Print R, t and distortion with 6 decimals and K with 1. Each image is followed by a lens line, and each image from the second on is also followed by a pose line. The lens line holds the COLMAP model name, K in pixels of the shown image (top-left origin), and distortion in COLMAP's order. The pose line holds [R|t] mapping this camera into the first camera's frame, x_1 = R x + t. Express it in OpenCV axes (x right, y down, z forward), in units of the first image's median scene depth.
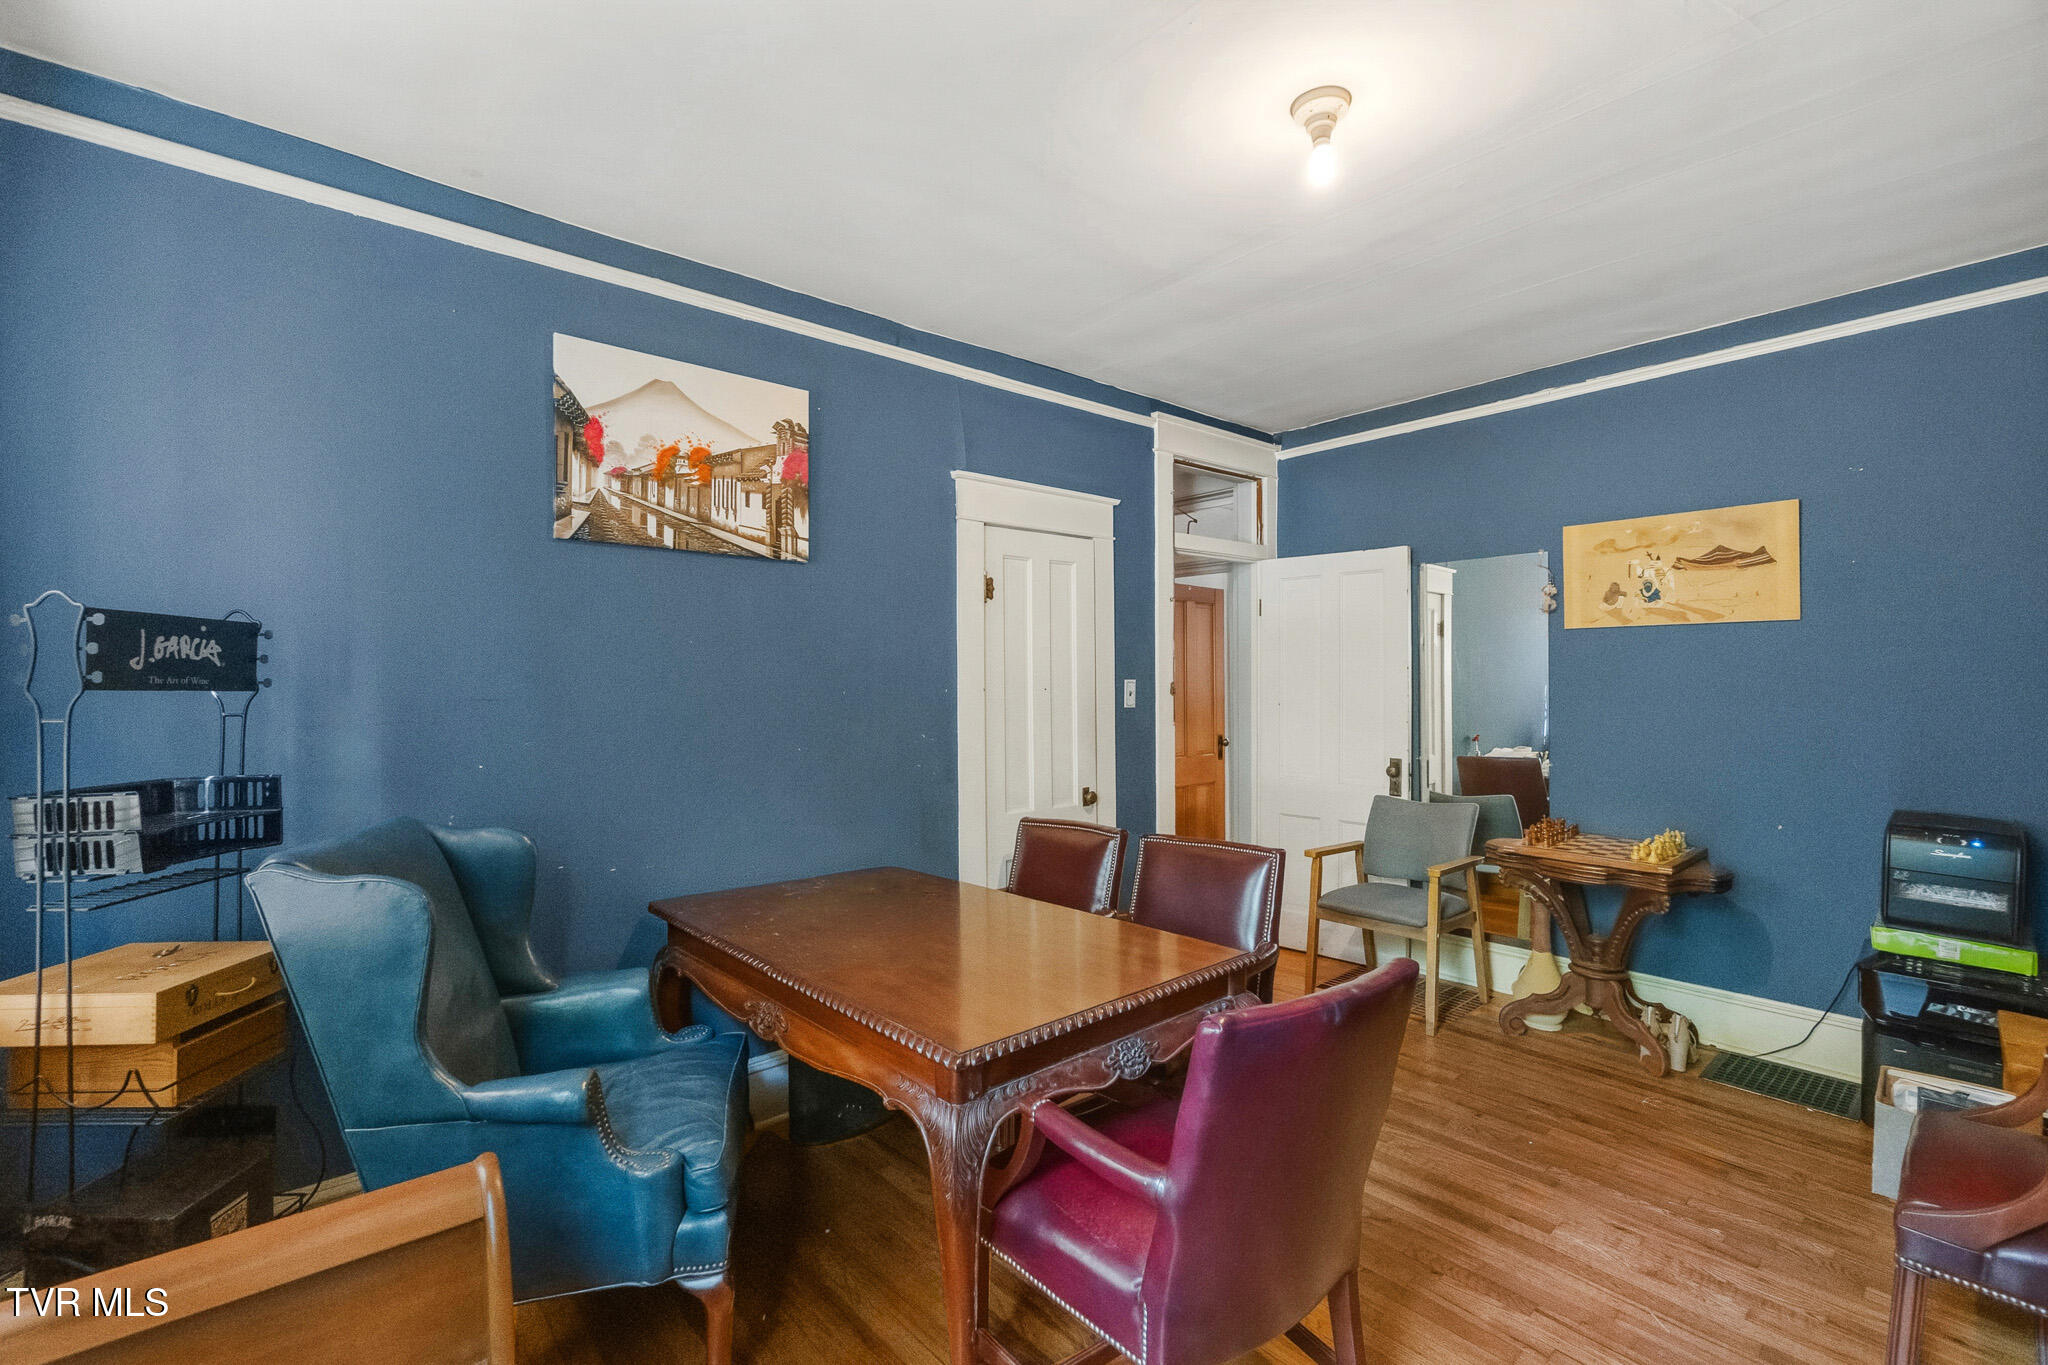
lens RADIAL K [[887.3, 0, 1022.8], [0, 887.3, 686.2], [0, 0, 1]] dist [0.004630, 0.000570]
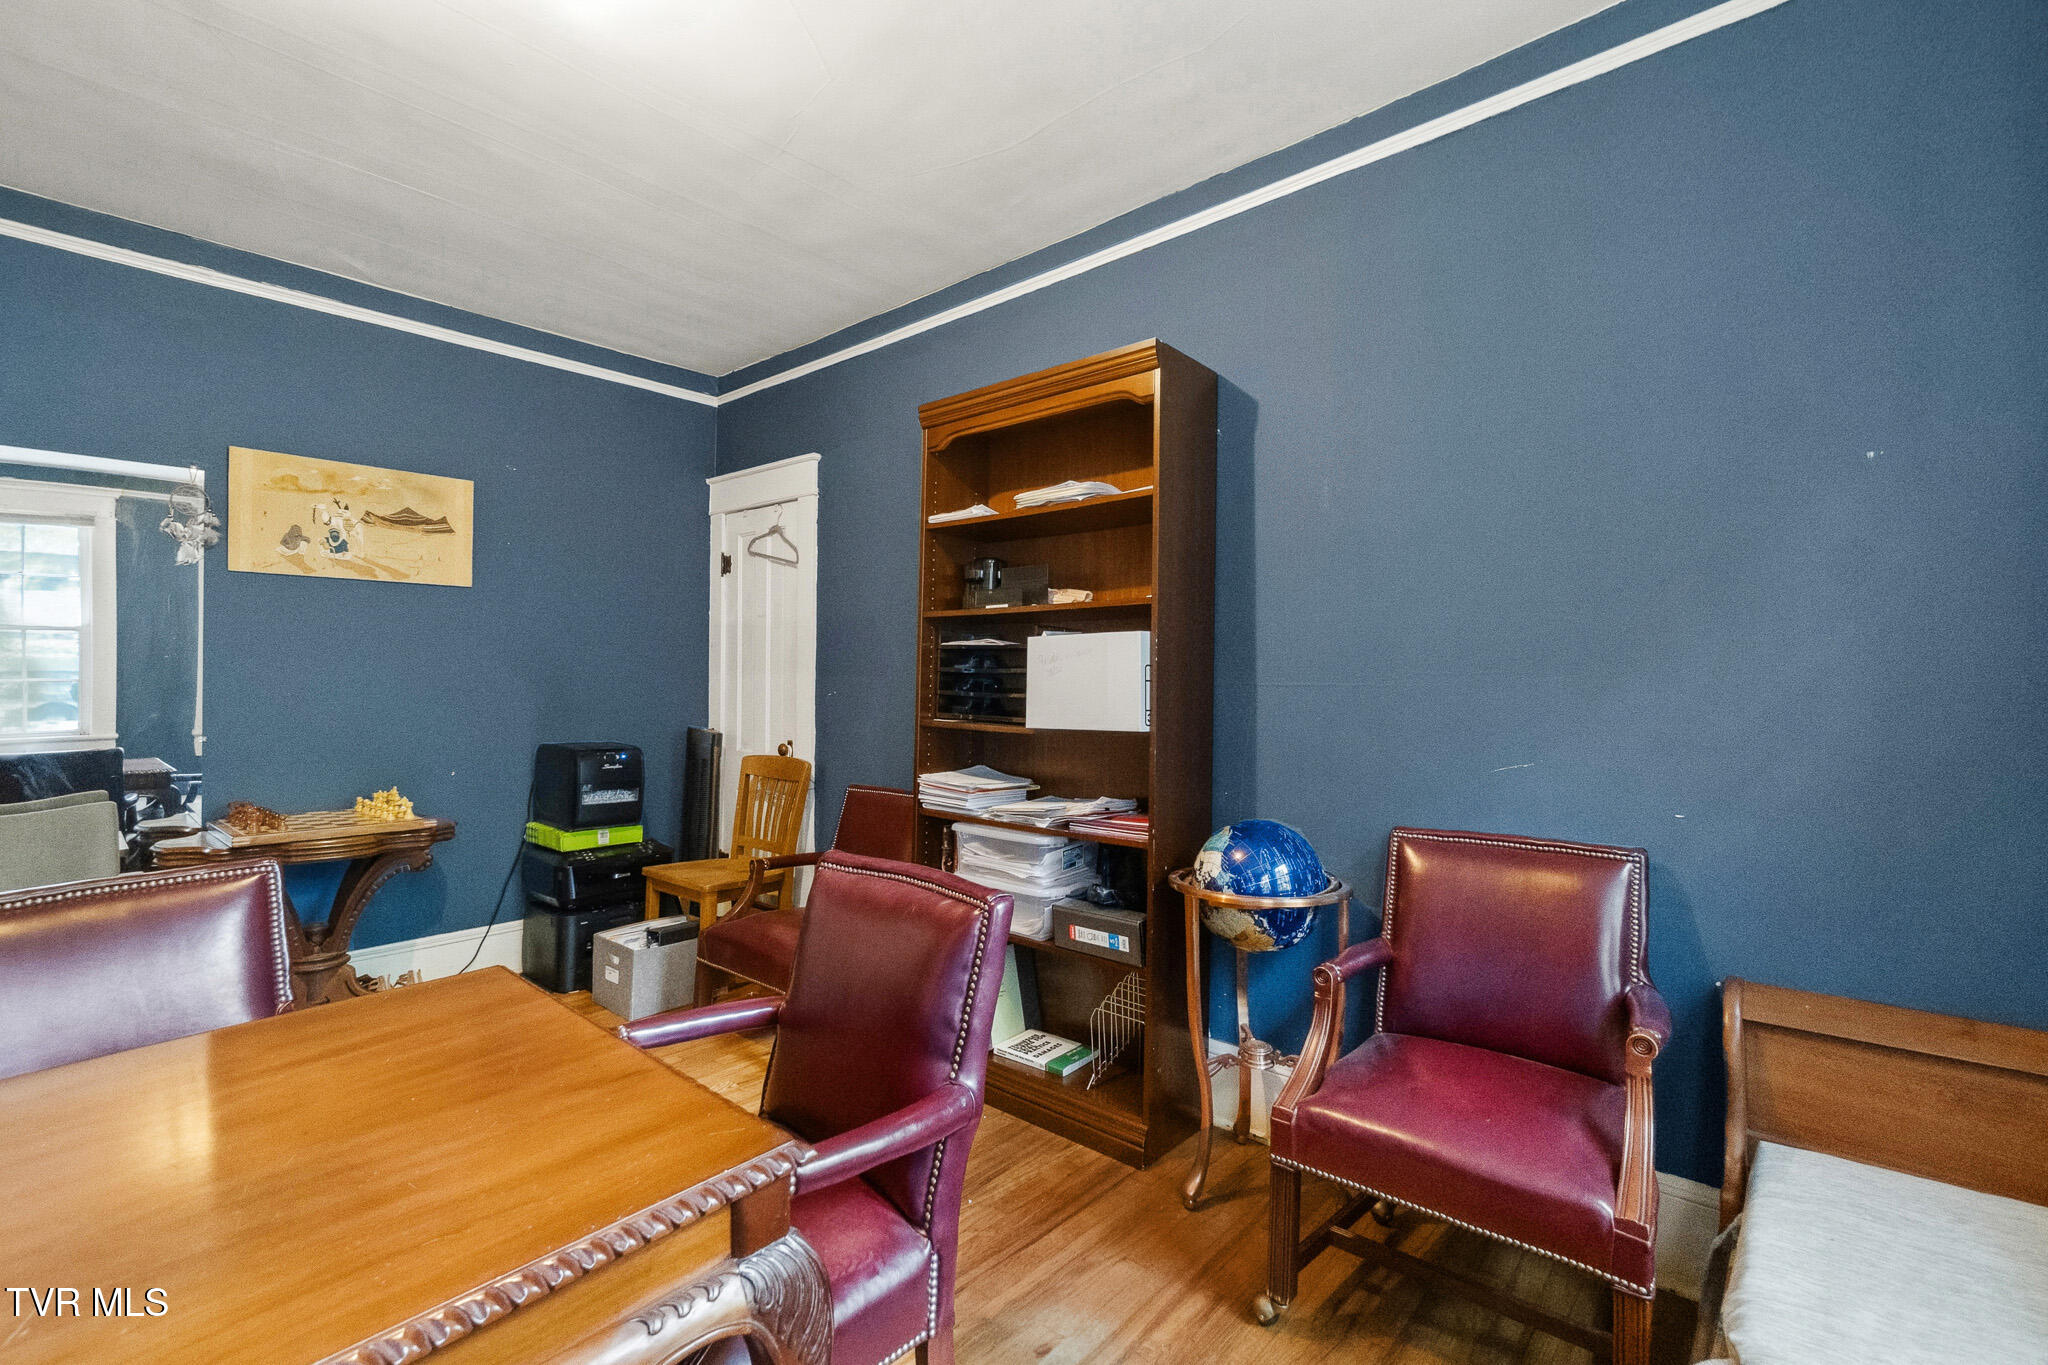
lens RADIAL K [[887.3, 0, 1024.1], [0, 887.3, 670.5], [0, 0, 1]] dist [0.004630, 0.000570]
pose [[-0.103841, 0.008434, 0.994558, -0.300111], [0.005889, 0.999952, -0.007865, 0.040945], [-0.994576, 0.005041, -0.103886, 0.382881]]
